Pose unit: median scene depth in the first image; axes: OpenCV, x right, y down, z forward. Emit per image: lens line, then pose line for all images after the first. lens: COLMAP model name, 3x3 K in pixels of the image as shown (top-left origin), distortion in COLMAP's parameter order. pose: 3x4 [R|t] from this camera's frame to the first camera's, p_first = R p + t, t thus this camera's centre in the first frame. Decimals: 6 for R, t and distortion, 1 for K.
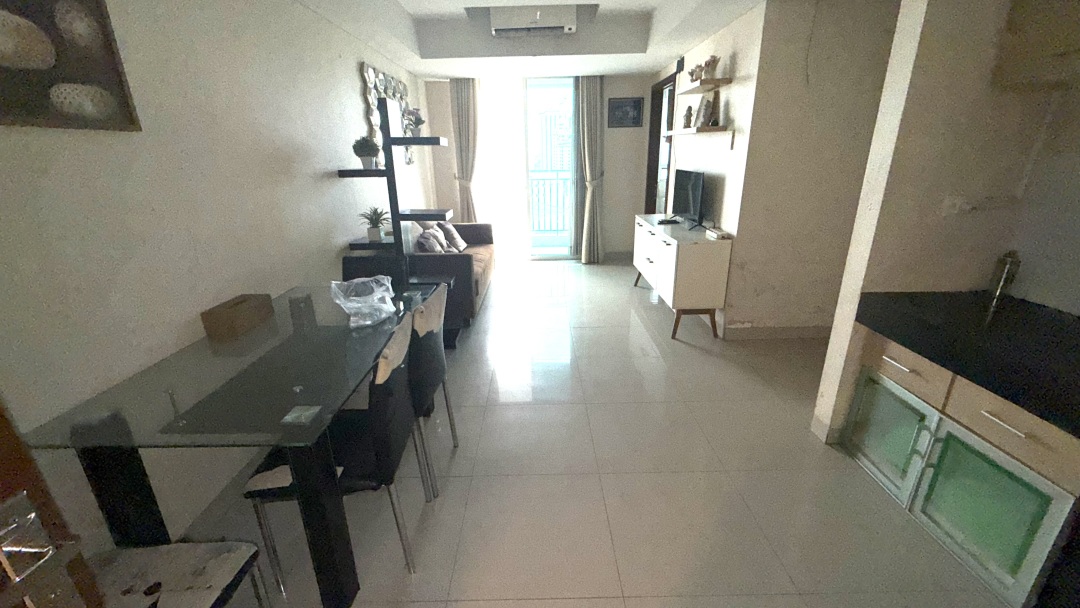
lens RADIAL K [[429.7, 0, 540.0], [0, 429.7, 304.0], [0, 0, 1]] dist [0.000082, 0.000040]
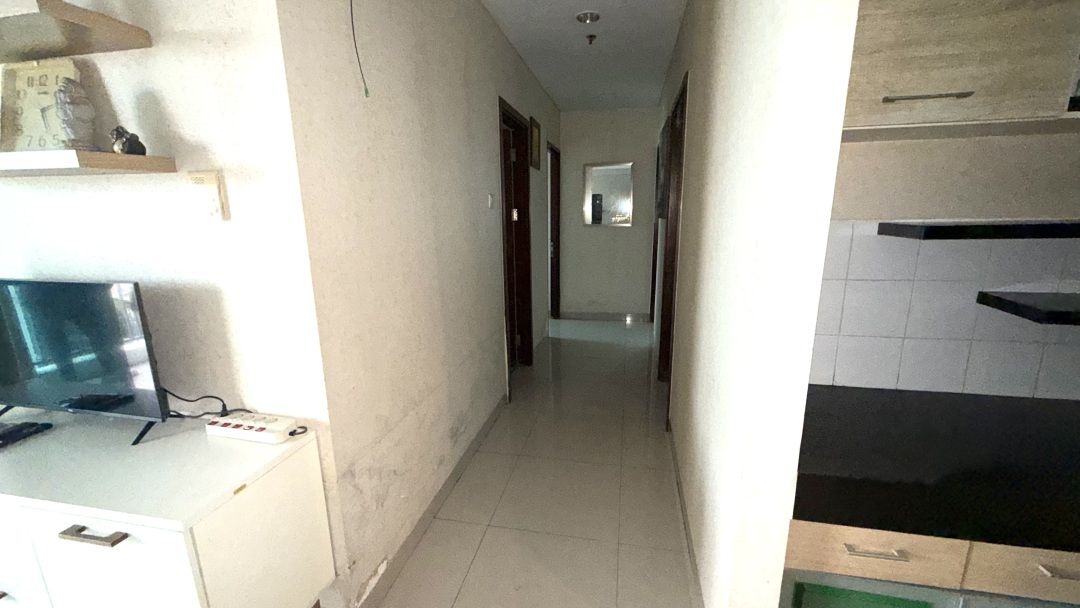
lens RADIAL K [[429.7, 0, 540.0], [0, 429.7, 304.0], [0, 0, 1]] dist [0.000082, 0.000040]
pose [[0.204079, -0.192785, 0.959784, 0.116363], [0.329871, 0.936623, 0.117992, -0.232204], [-0.921703, 0.292525, 0.254739, 0.641858]]
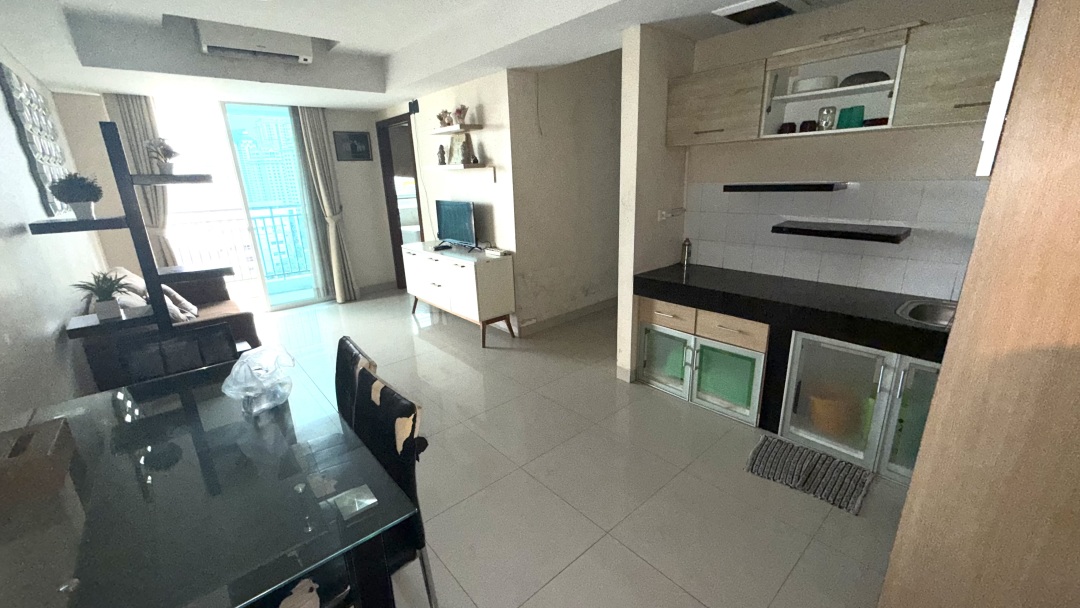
lens RADIAL K [[429.7, 0, 540.0], [0, 429.7, 304.0], [0, 0, 1]] dist [0.000082, 0.000040]
pose [[0.755241, -0.194457, 0.625938, -0.273201], [0.232607, 0.972335, 0.021413, -0.021684], [-0.612785, 0.129425, 0.779579, 0.020203]]
